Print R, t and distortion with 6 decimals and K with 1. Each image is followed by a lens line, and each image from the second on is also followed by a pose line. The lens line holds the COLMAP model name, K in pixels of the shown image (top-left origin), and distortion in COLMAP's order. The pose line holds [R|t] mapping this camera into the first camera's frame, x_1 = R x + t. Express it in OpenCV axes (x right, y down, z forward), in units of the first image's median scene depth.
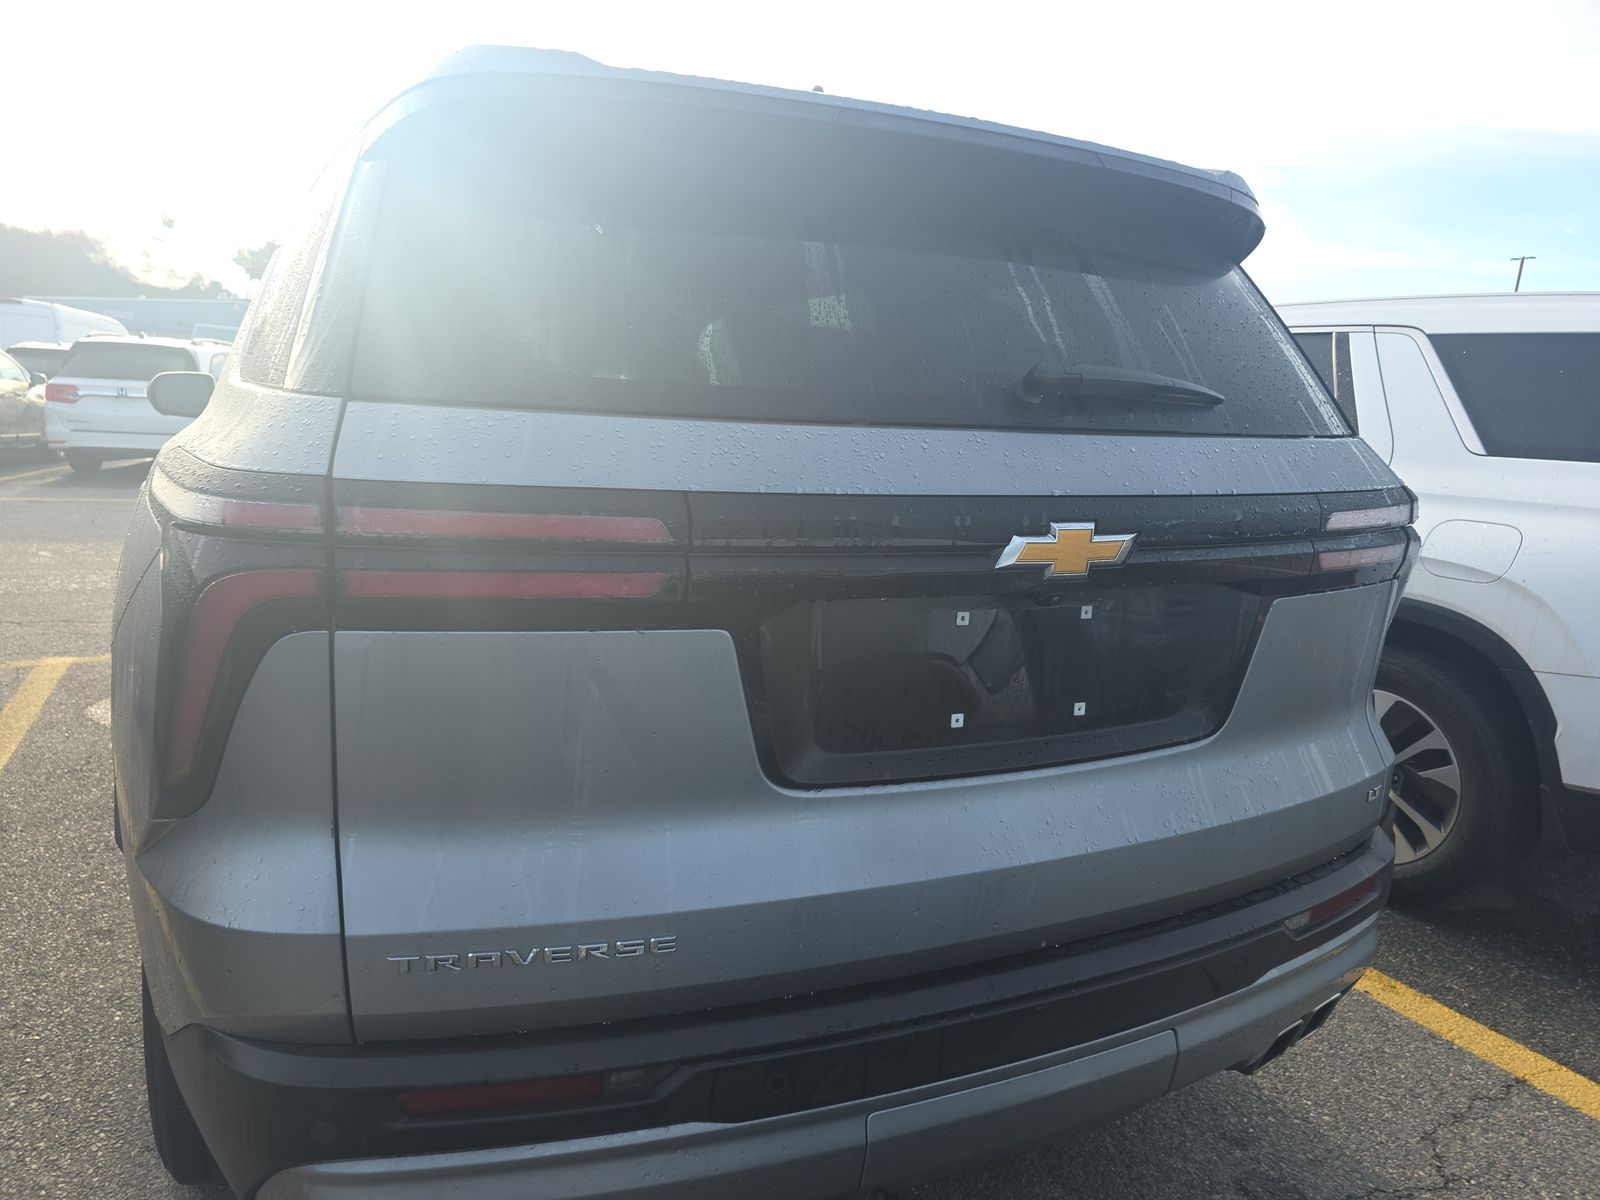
lens RADIAL K [[1106.4, 0, 841.1], [0, 1106.4, 600.0], [0, 0, 1]] dist [0.059164, -0.061393]
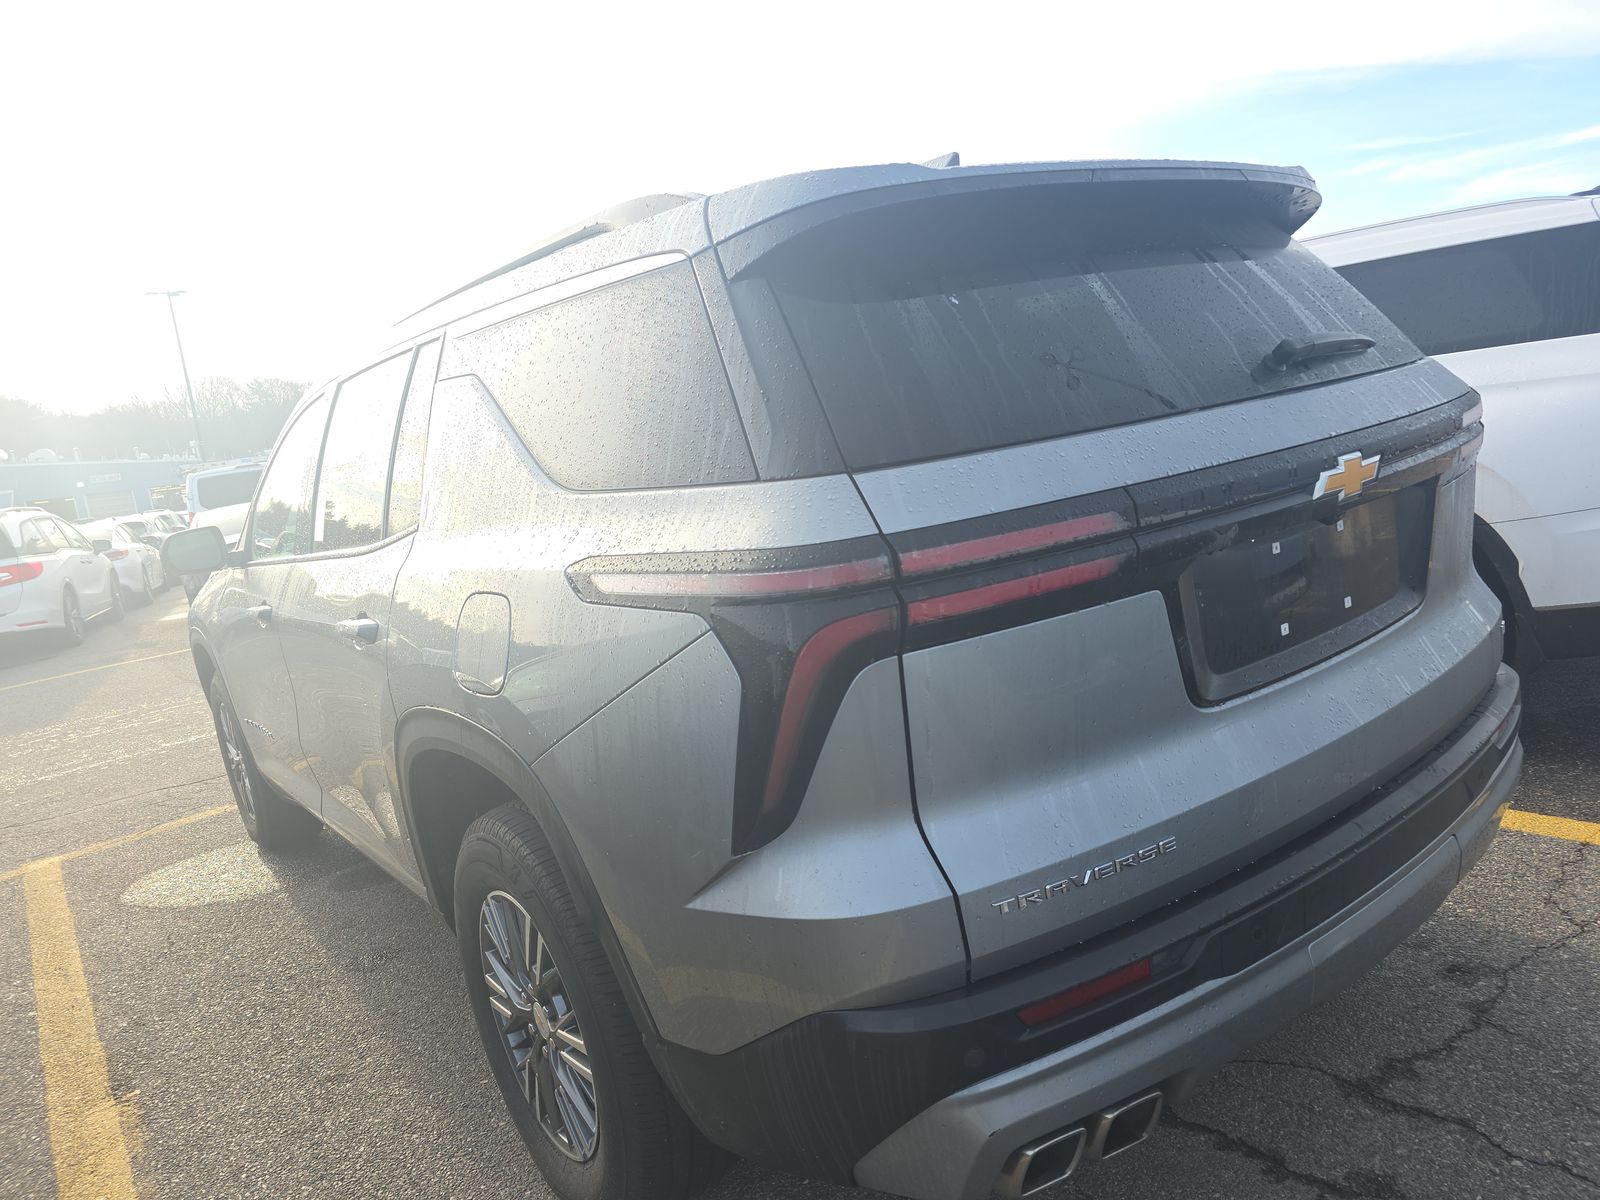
lens RADIAL K [[1106.4, 0, 841.1], [0, 1106.4, 600.0], [0, 0, 1]] dist [0.059164, -0.061393]
pose [[0.959585, -0.225184, 0.168786, -0.596690], [0.227902, 0.973678, 0.003346, -0.042596], [-0.165096, 0.035256, 0.985647, -0.166055]]
